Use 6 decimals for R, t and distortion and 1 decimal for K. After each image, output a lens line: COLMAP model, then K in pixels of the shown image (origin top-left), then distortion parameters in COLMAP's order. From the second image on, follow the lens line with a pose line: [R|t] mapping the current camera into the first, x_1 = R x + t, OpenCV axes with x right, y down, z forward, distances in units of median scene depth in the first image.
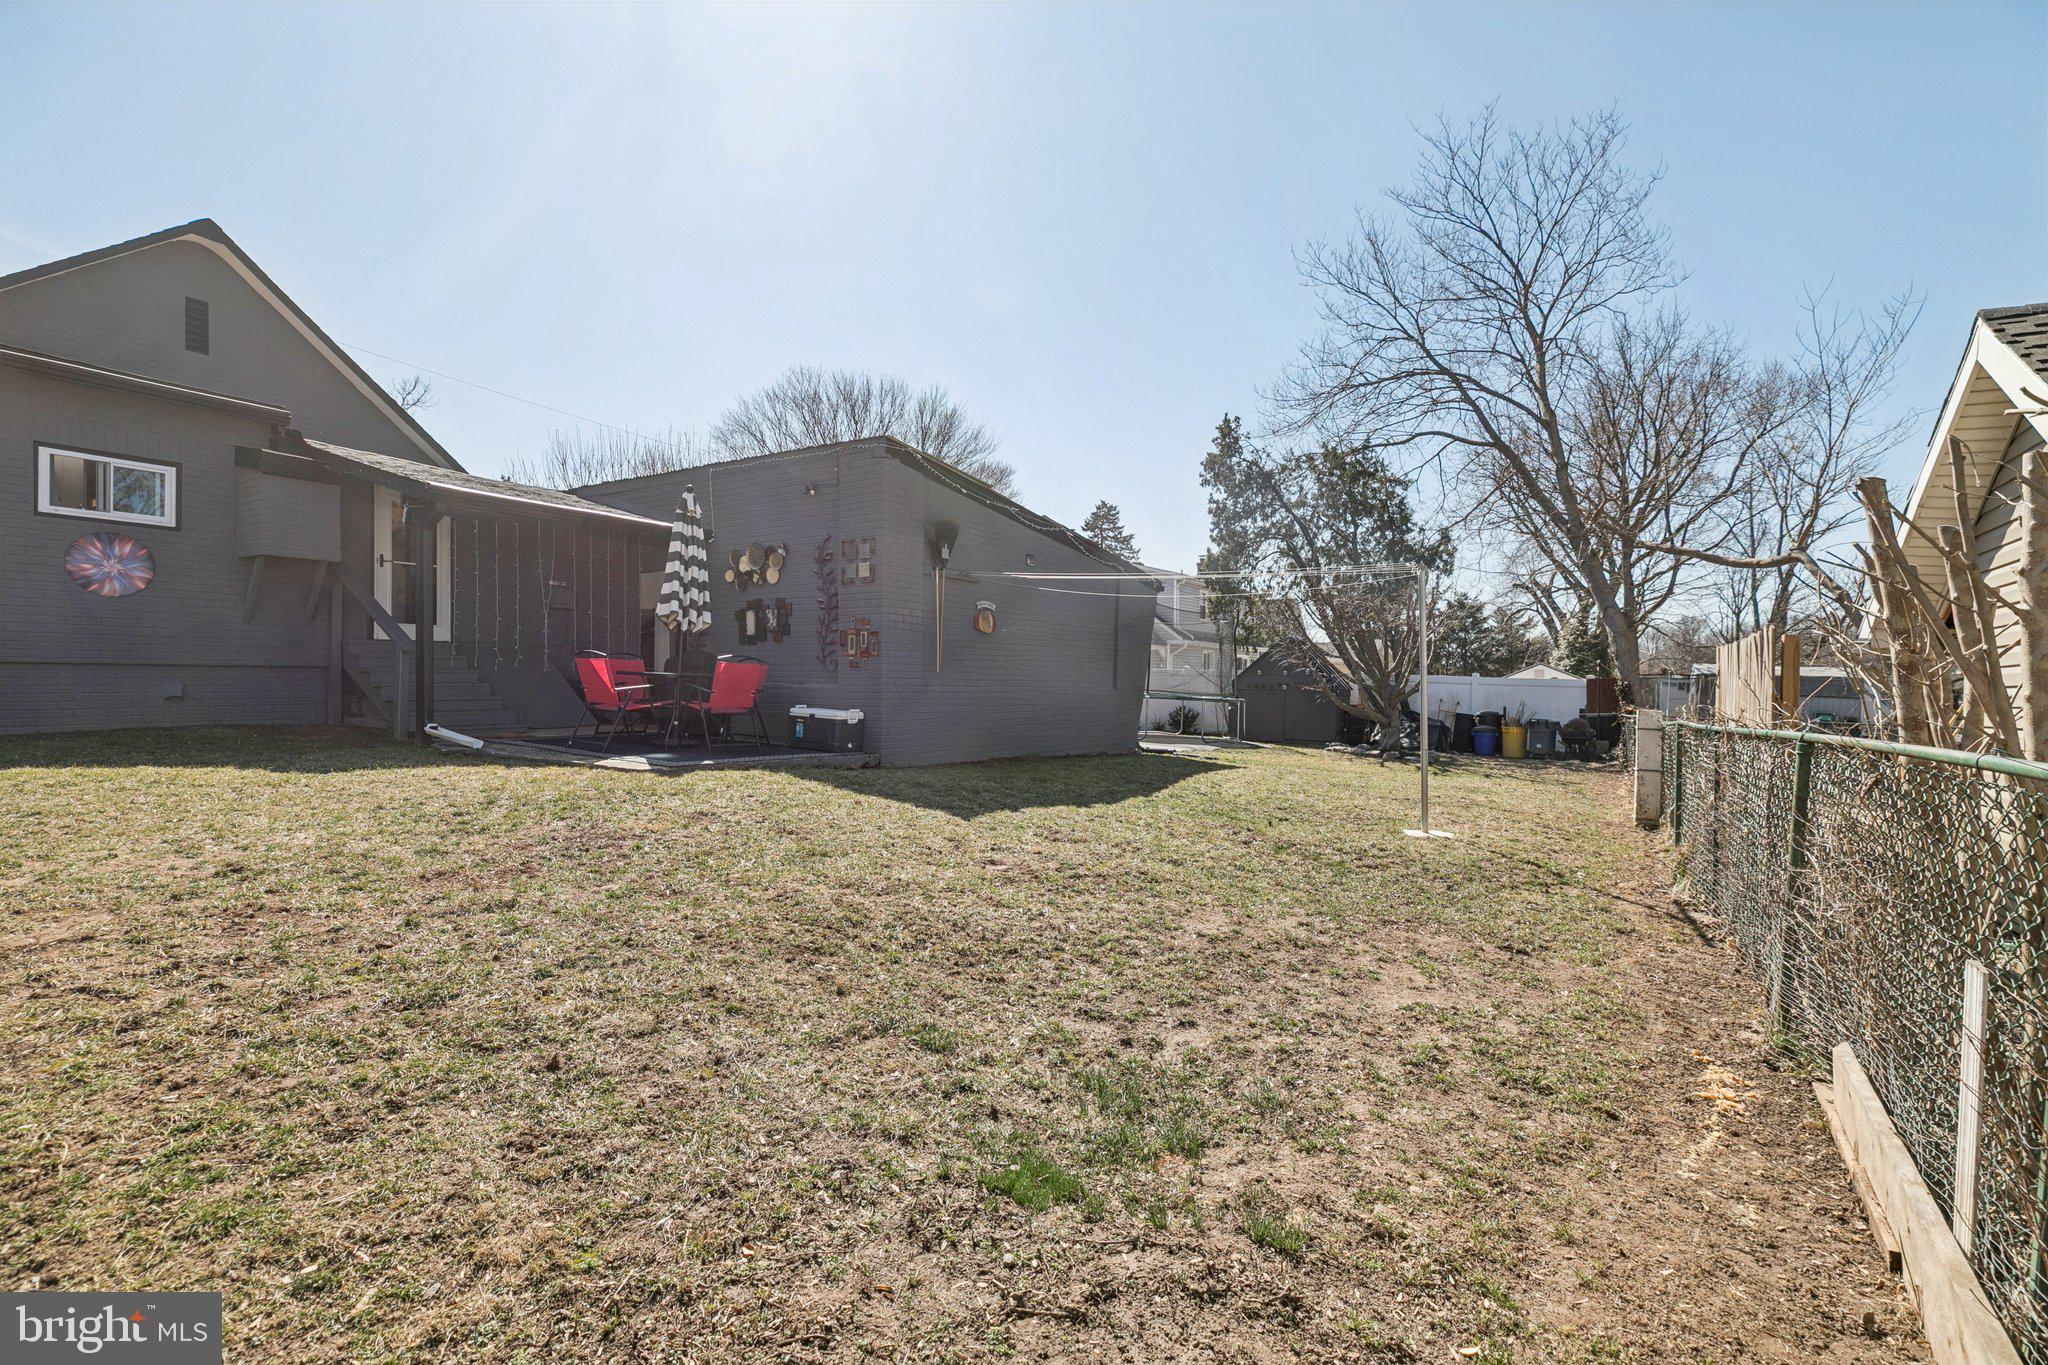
lens RADIAL K [[924.8, 0, 1036.3], [0, 924.8, 680.1], [0, 0, 1]] dist [0.001900, -0.001390]
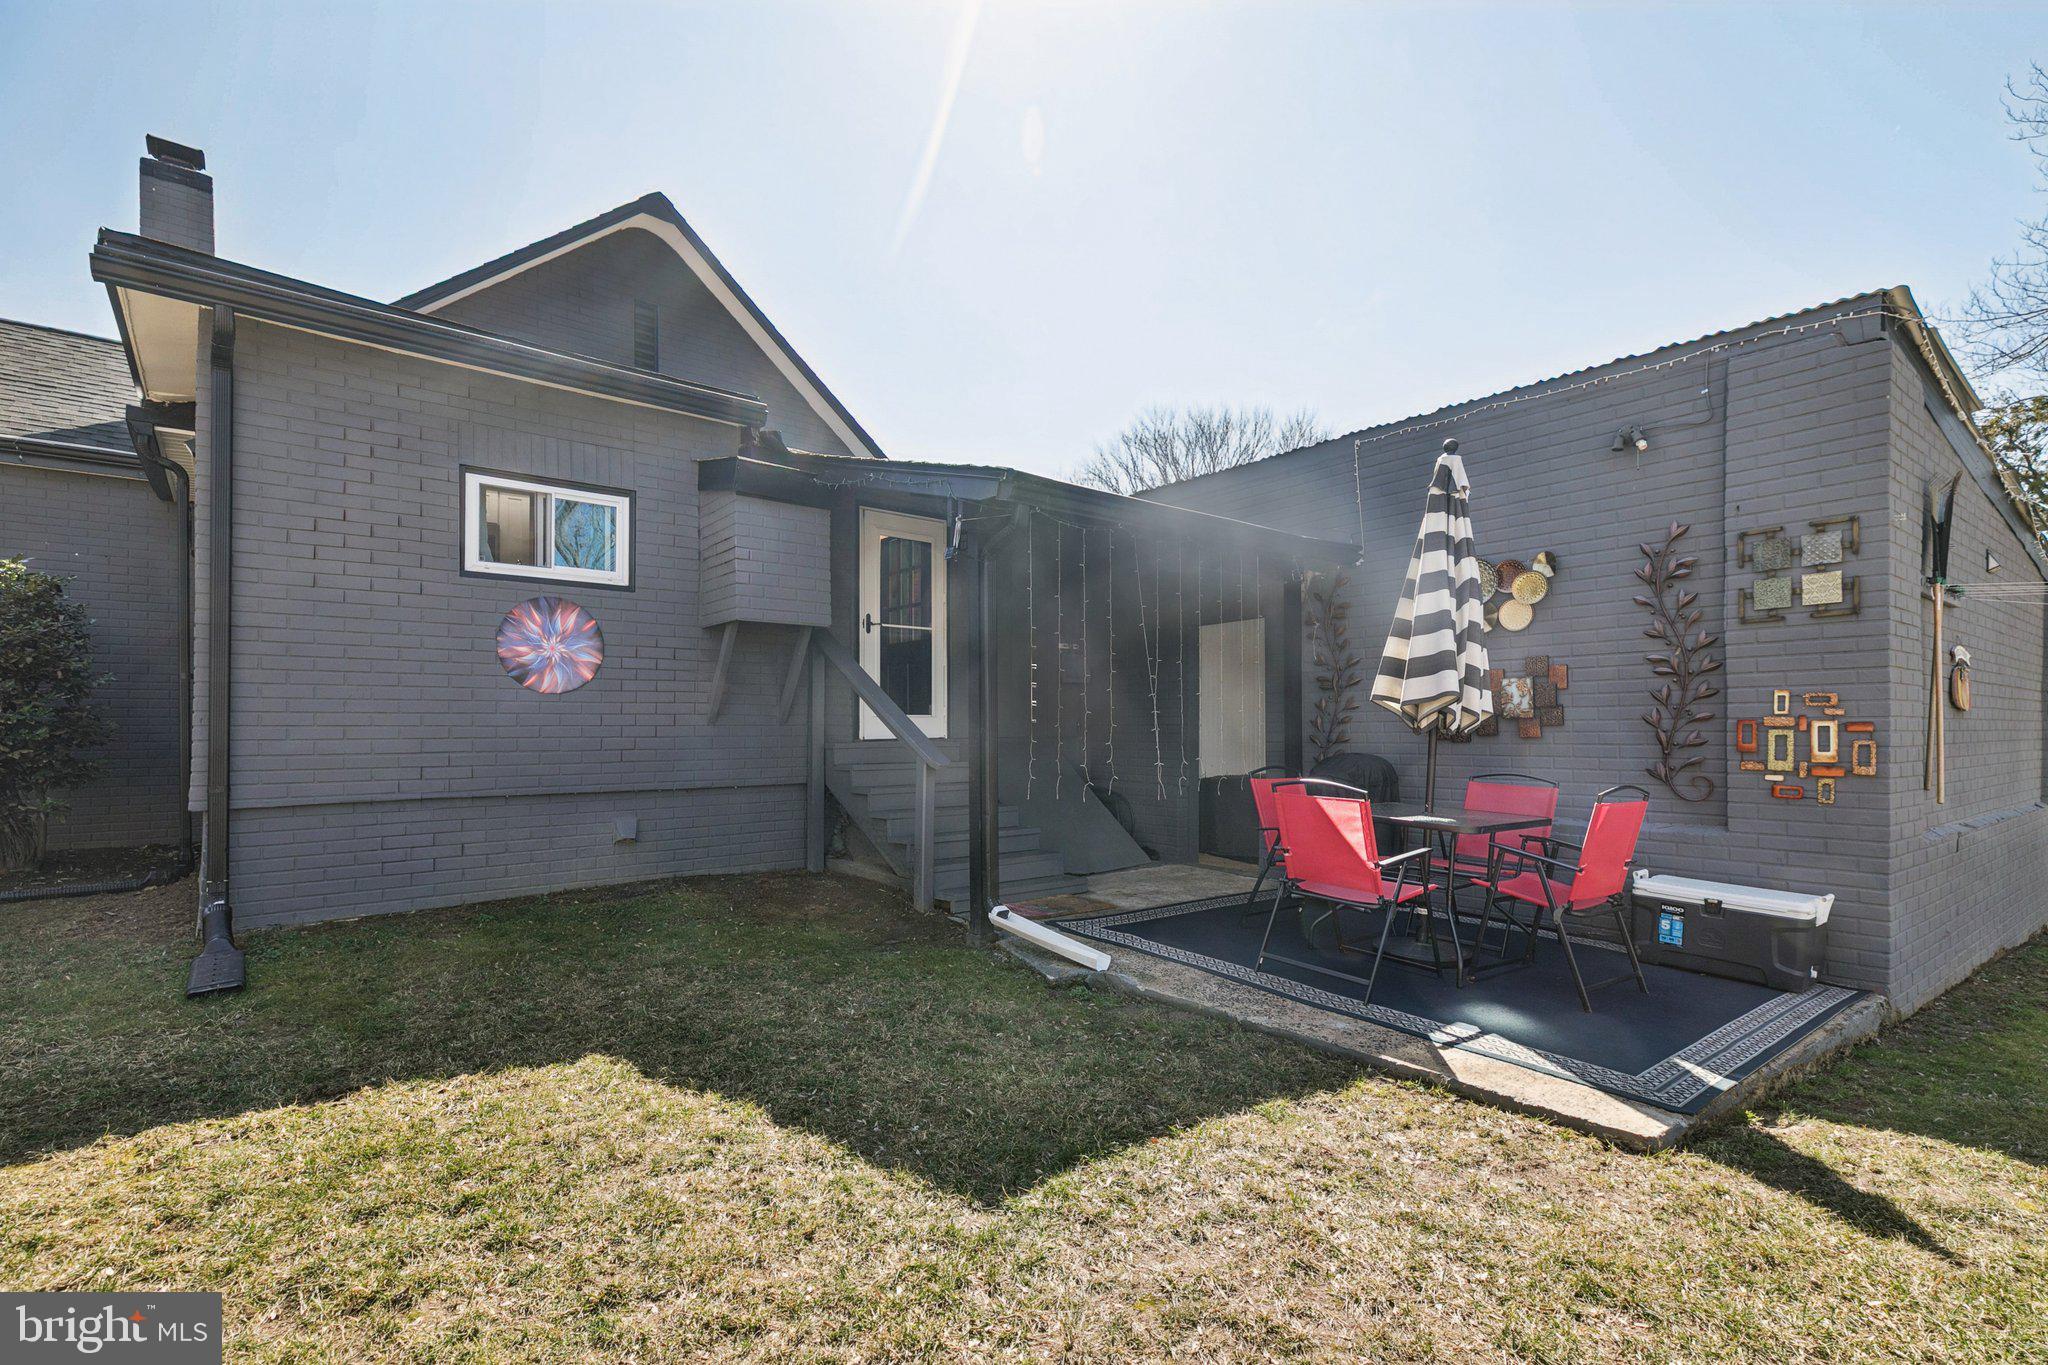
lens RADIAL K [[936.7, 0, 1022.0], [0, 936.7, 706.9], [0, 0, 1]] dist [-0.000504, -0.001143]
pose [[0.943081, -0.020391, -0.331939, -0.411457], [0.011200, 0.999500, -0.029579, -0.051120], [0.332376, 0.024178, 0.942837, 0.429271]]
